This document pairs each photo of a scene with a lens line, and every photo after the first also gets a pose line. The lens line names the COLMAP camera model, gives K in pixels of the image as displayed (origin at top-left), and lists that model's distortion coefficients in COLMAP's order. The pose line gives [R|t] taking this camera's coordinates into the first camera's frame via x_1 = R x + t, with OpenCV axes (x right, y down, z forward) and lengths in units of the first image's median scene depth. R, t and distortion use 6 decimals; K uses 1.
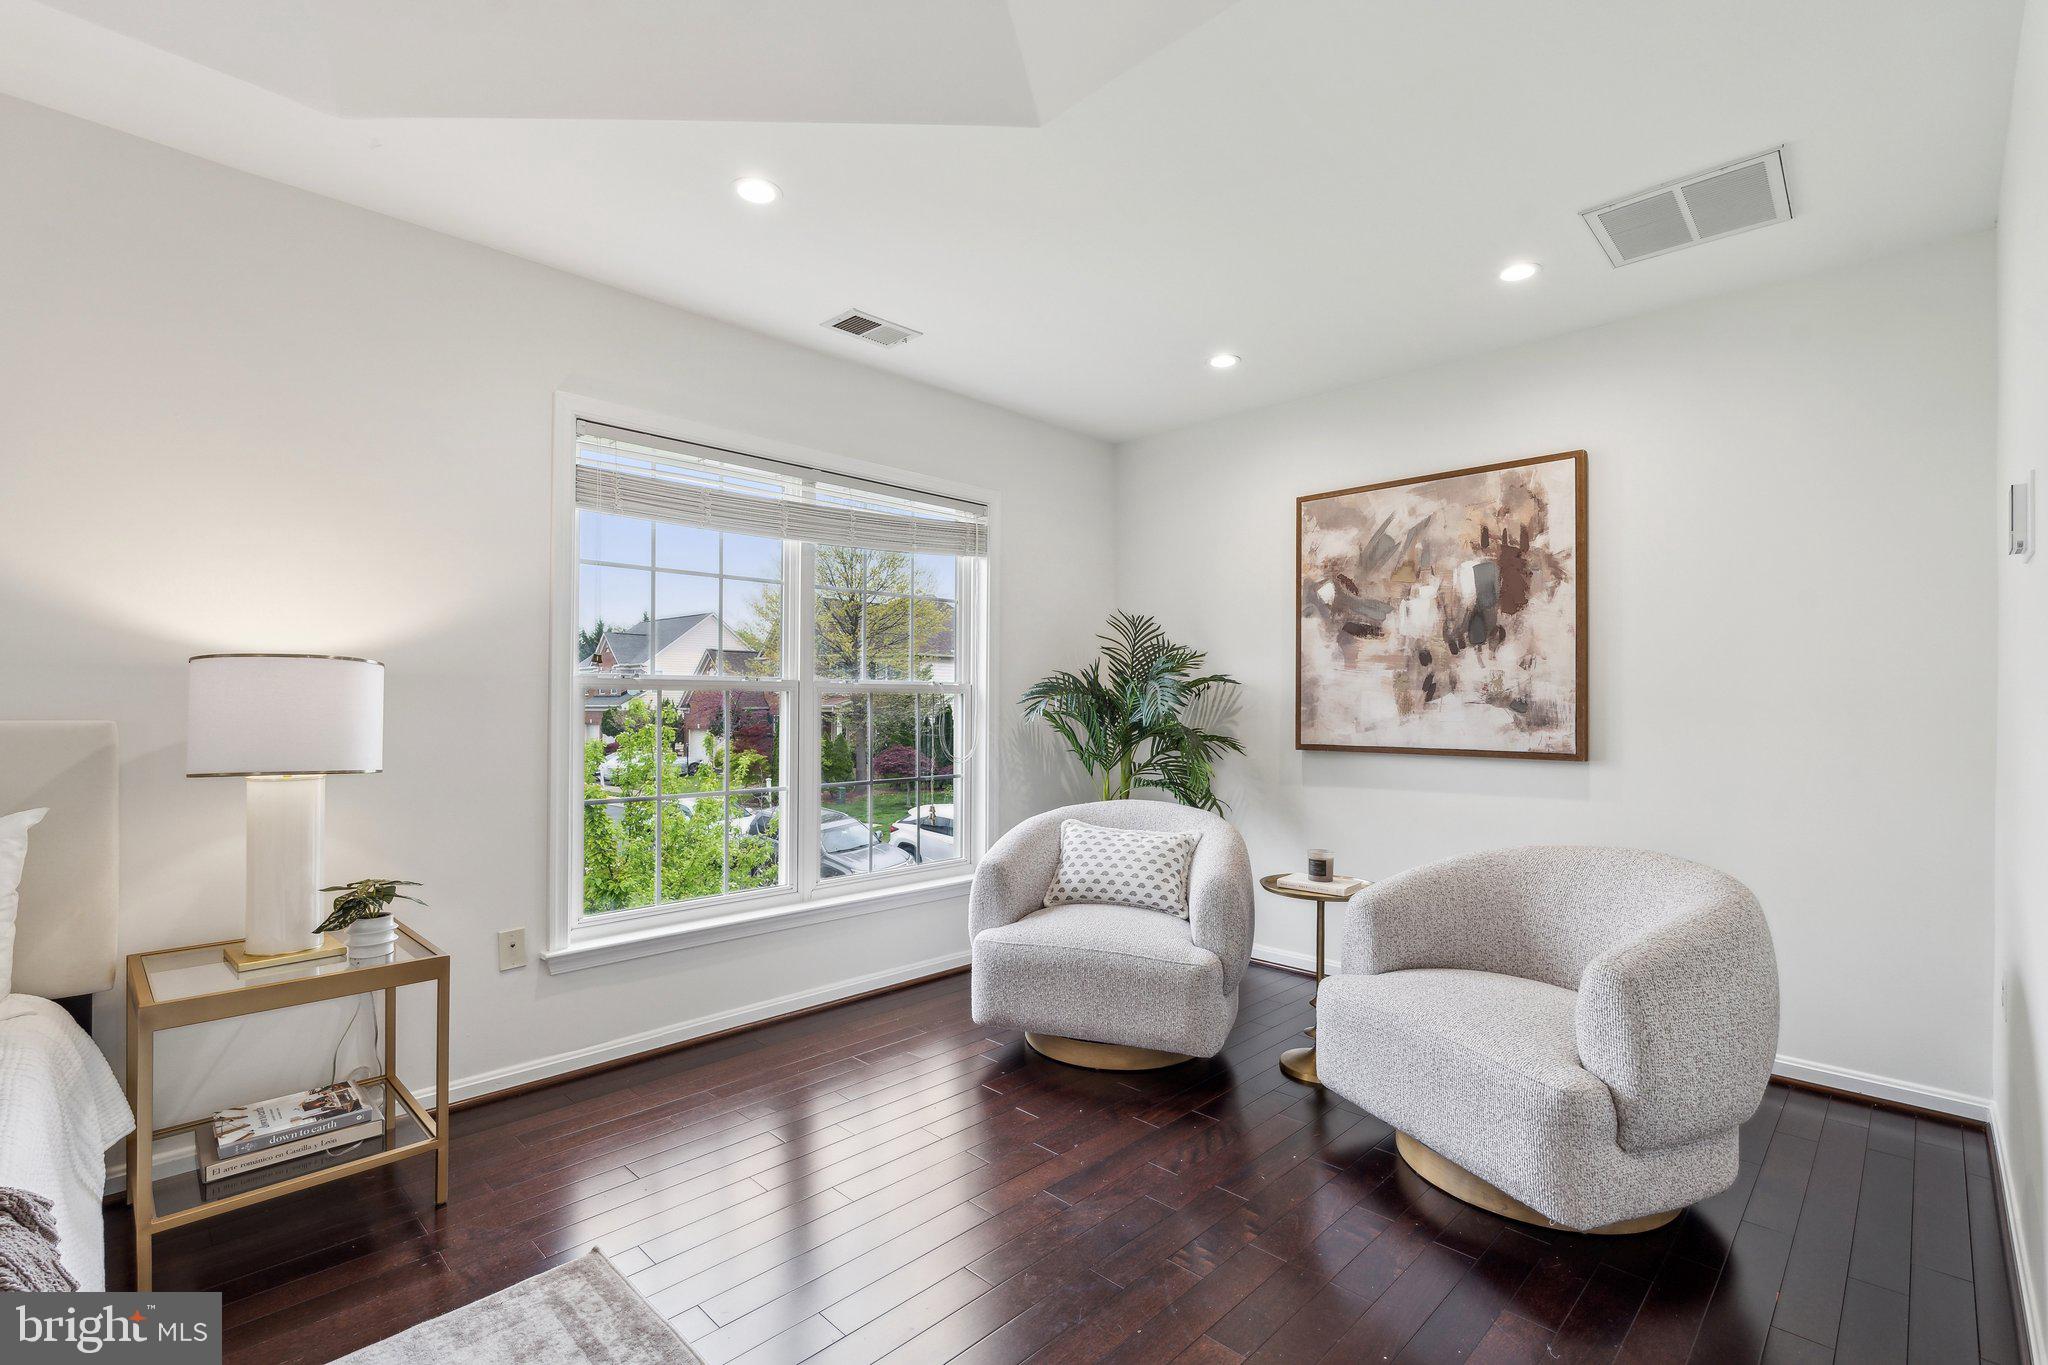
lens RADIAL K [[921.0, 0, 1023.9], [0, 921.0, 689.8], [0, 0, 1]] dist [-0.000229, -0.000580]
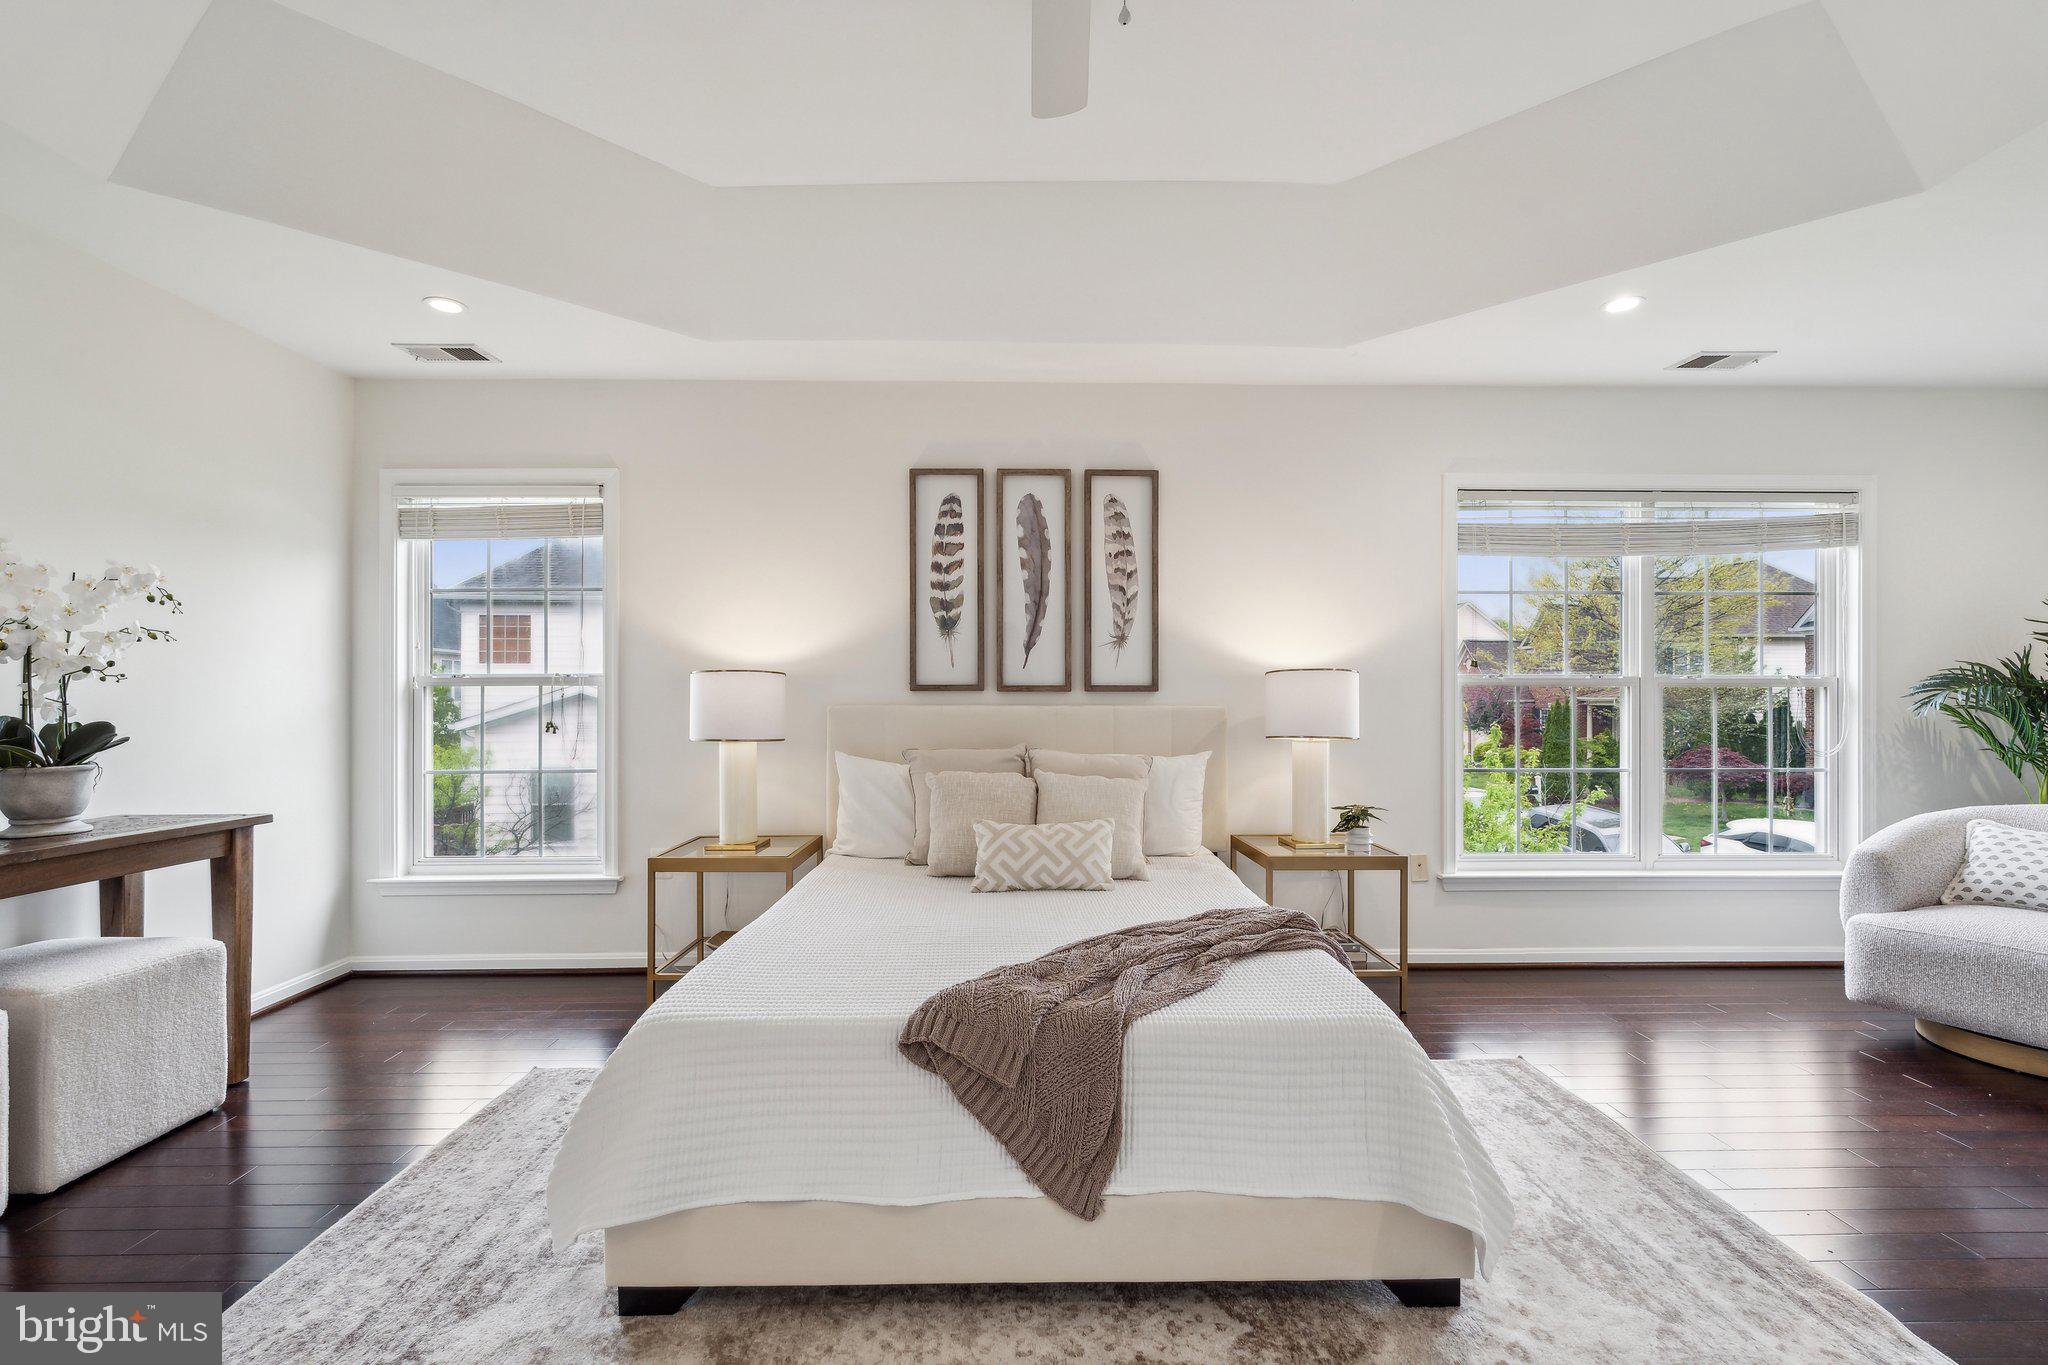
lens RADIAL K [[921.0, 0, 1023.9], [0, 921.0, 689.8], [0, 0, 1]] dist [-0.000229, -0.000580]
pose [[0.717008, -0.005924, -0.697040, 0.005136], [0.011129, 0.999934, 0.002949, -0.005907], [0.696976, -0.009872, 0.717027, -0.357582]]
